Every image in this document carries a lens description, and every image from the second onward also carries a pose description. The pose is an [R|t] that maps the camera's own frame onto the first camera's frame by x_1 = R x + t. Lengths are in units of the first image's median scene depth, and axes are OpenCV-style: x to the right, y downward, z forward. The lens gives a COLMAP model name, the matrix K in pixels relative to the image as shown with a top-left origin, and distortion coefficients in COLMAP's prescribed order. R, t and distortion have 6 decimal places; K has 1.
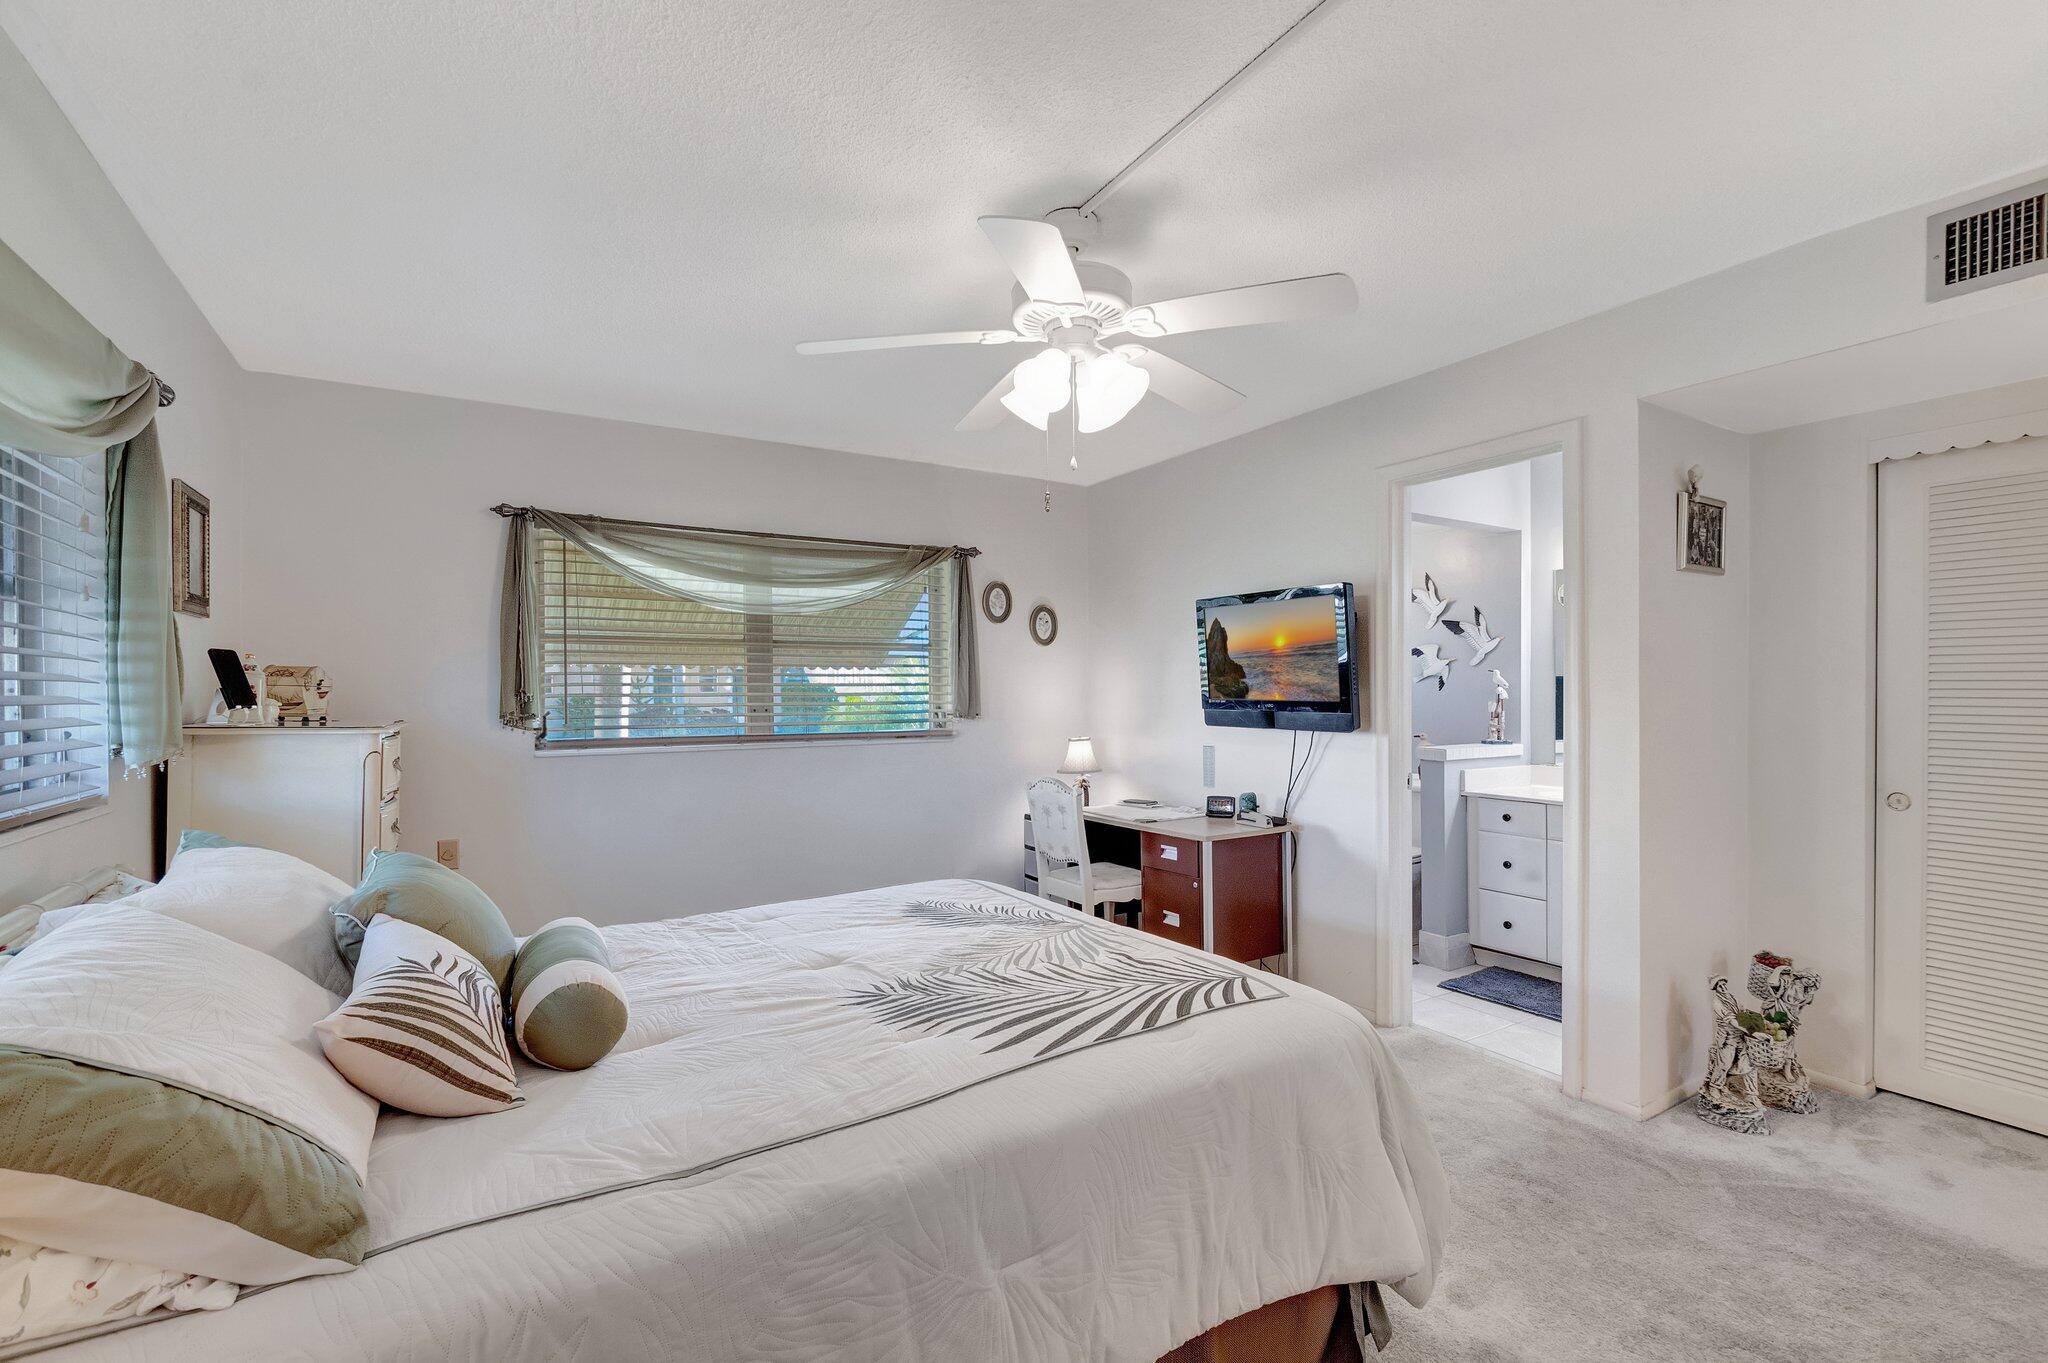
lens RADIAL K [[905.5, 0, 1017.0], [0, 905.5, 687.8], [0, 0, 1]] dist [-0.000608, -0.000459]
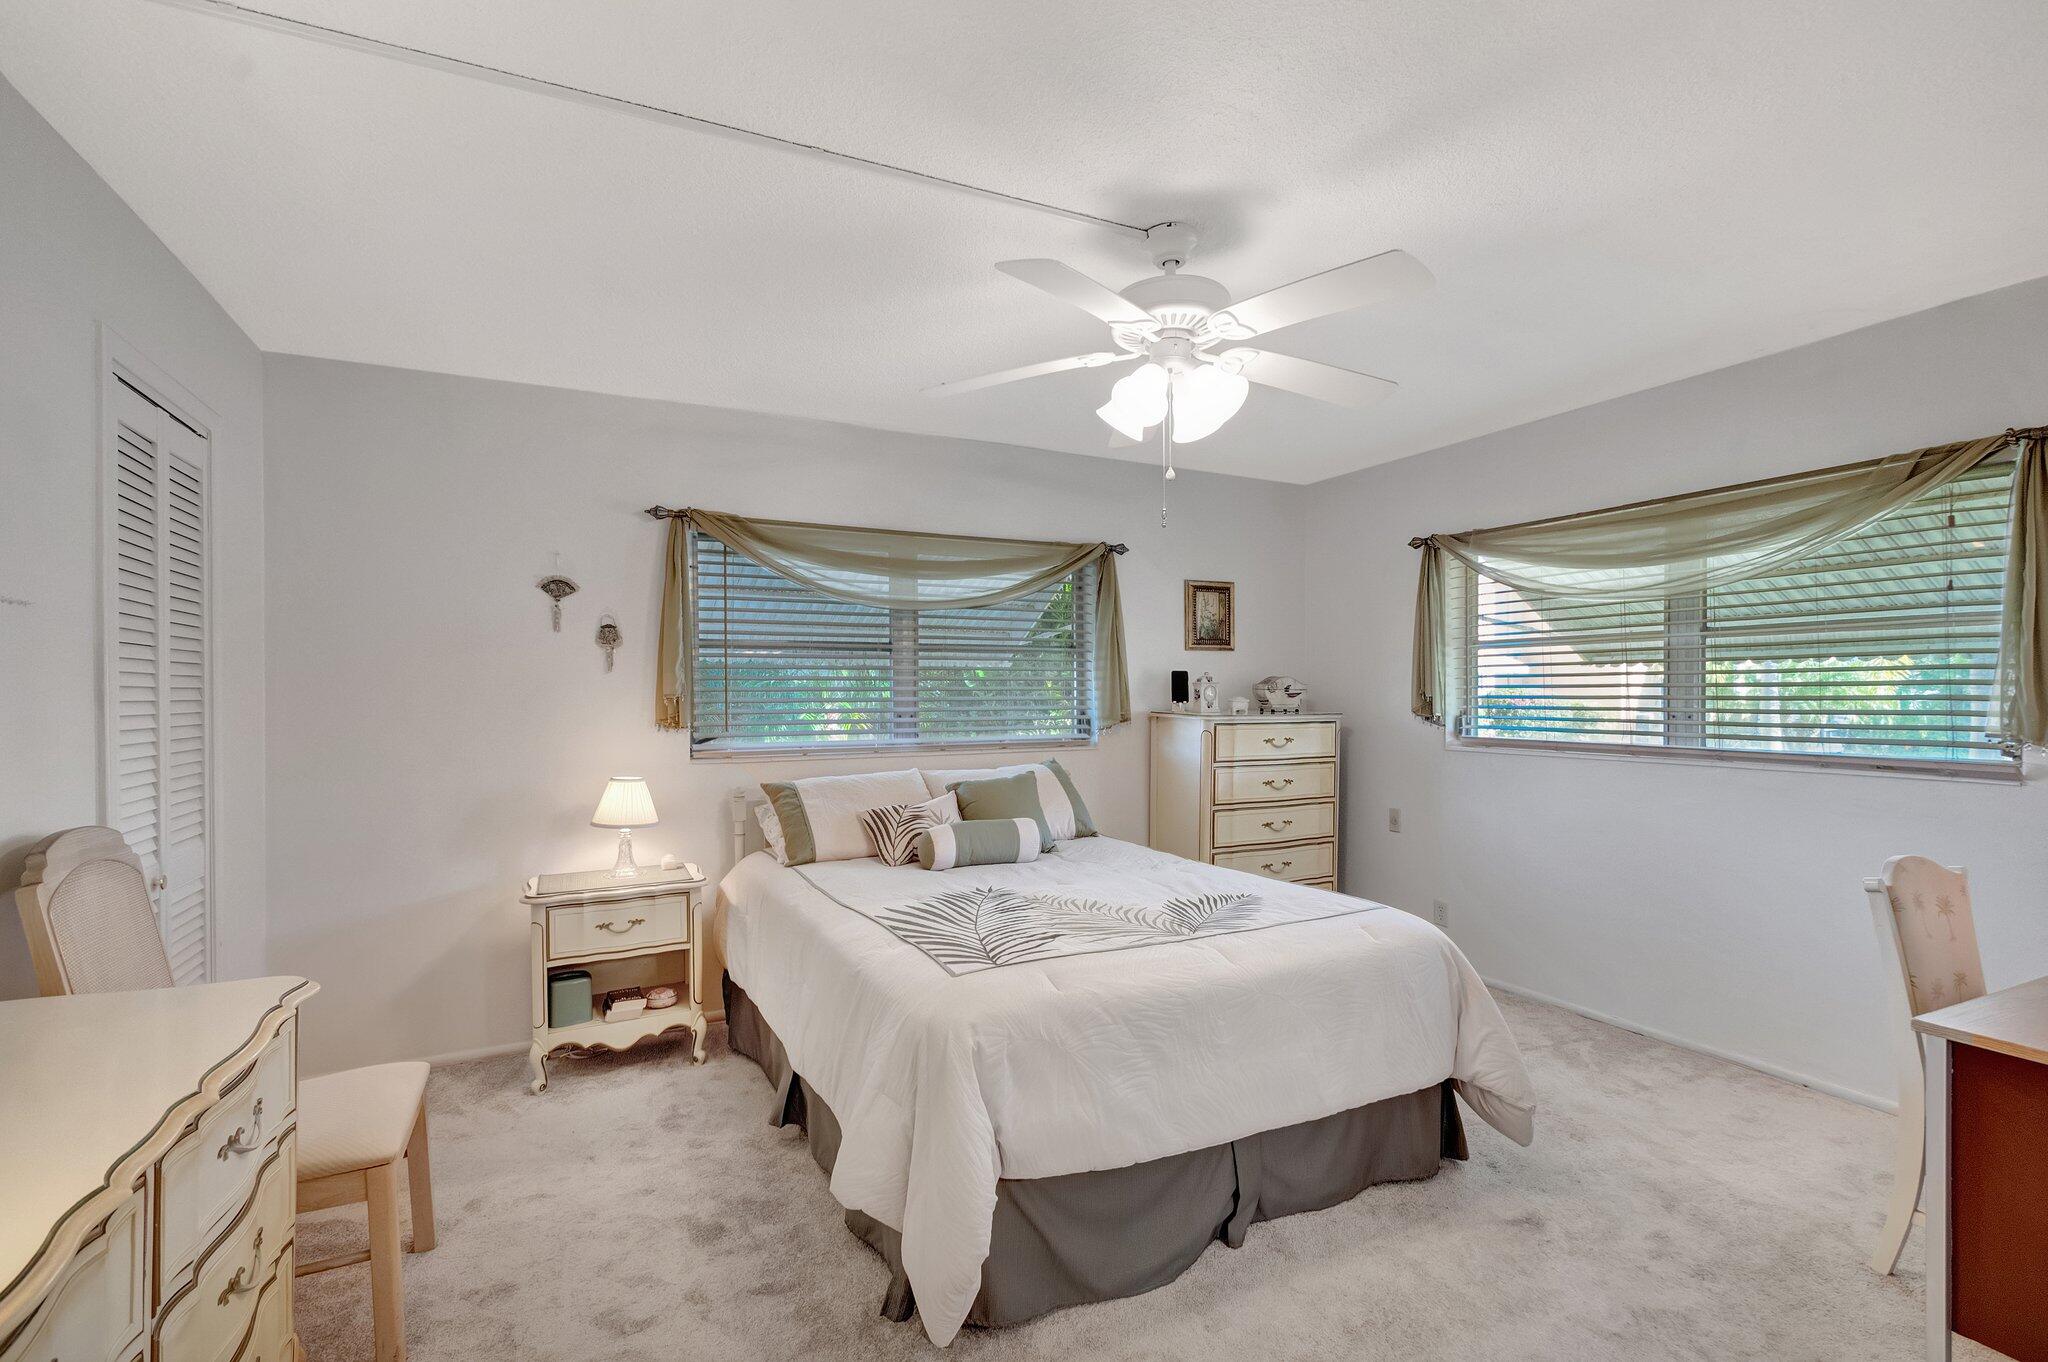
lens RADIAL K [[905.5, 0, 1017.0], [0, 905.5, 687.3], [0, 0, 1]] dist [-0.000608, -0.000459]
pose [[-0.092220, -0.005350, -0.995724, 1.113898], [0.001977, 0.999983, -0.005556, 0.001260], [0.995737, -0.002481, -0.092208, 0.960683]]
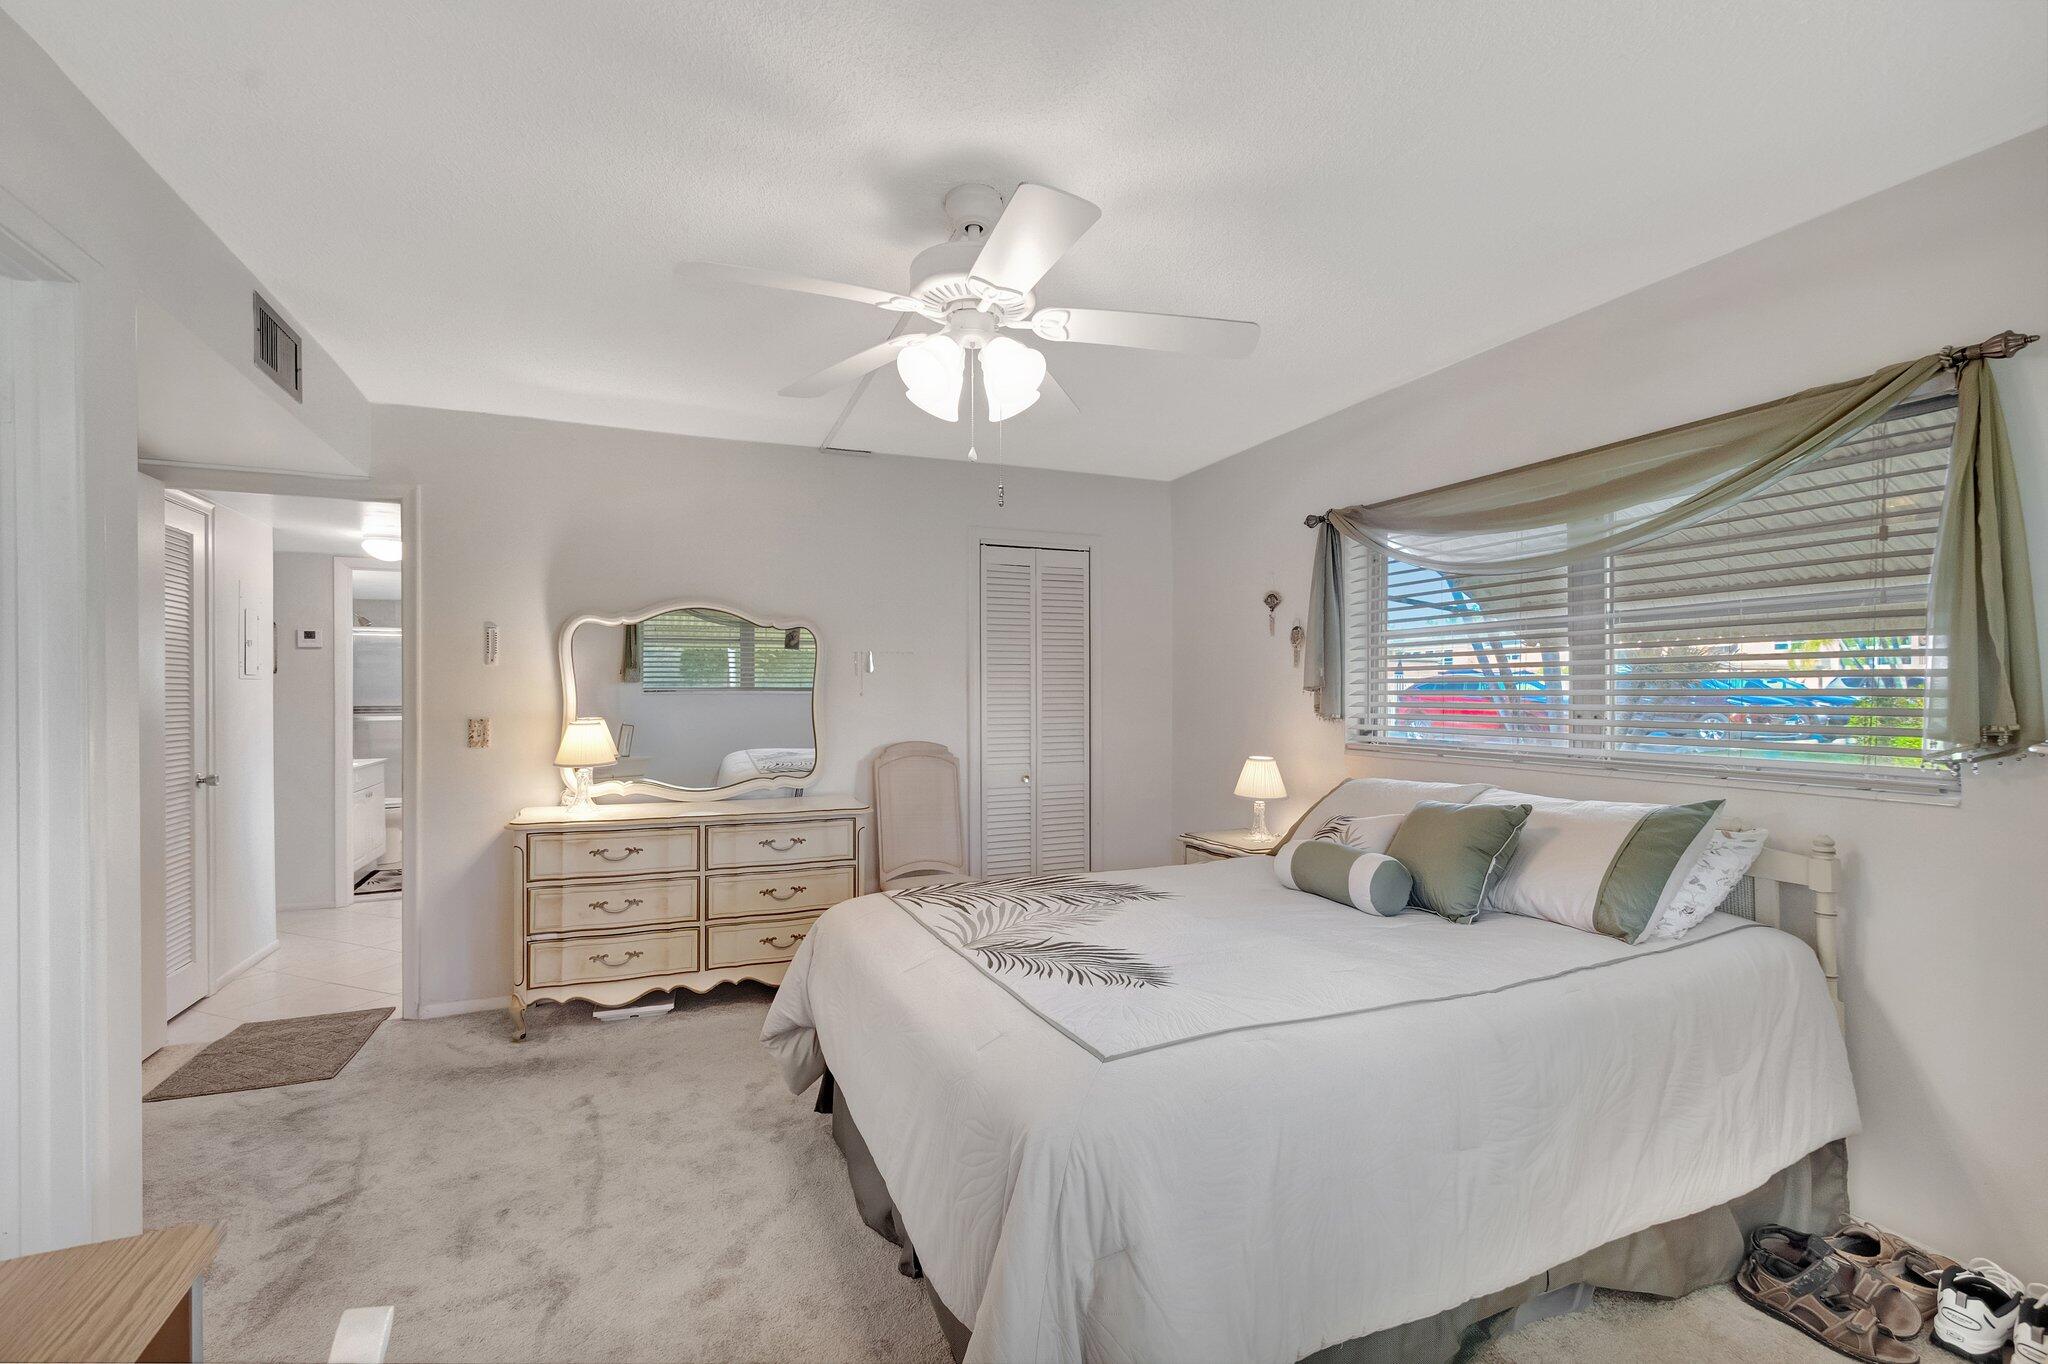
lens RADIAL K [[905.5, 0, 1017.0], [0, 905.5, 688.3], [0, 0, 1]] dist [-0.000608, -0.000459]
pose [[-0.988888, 0.009666, 0.148345, -0.127058], [0.009382, 0.999953, -0.002615, 0.003722], [-0.148363, -0.001194, -0.988932, 2.005046]]
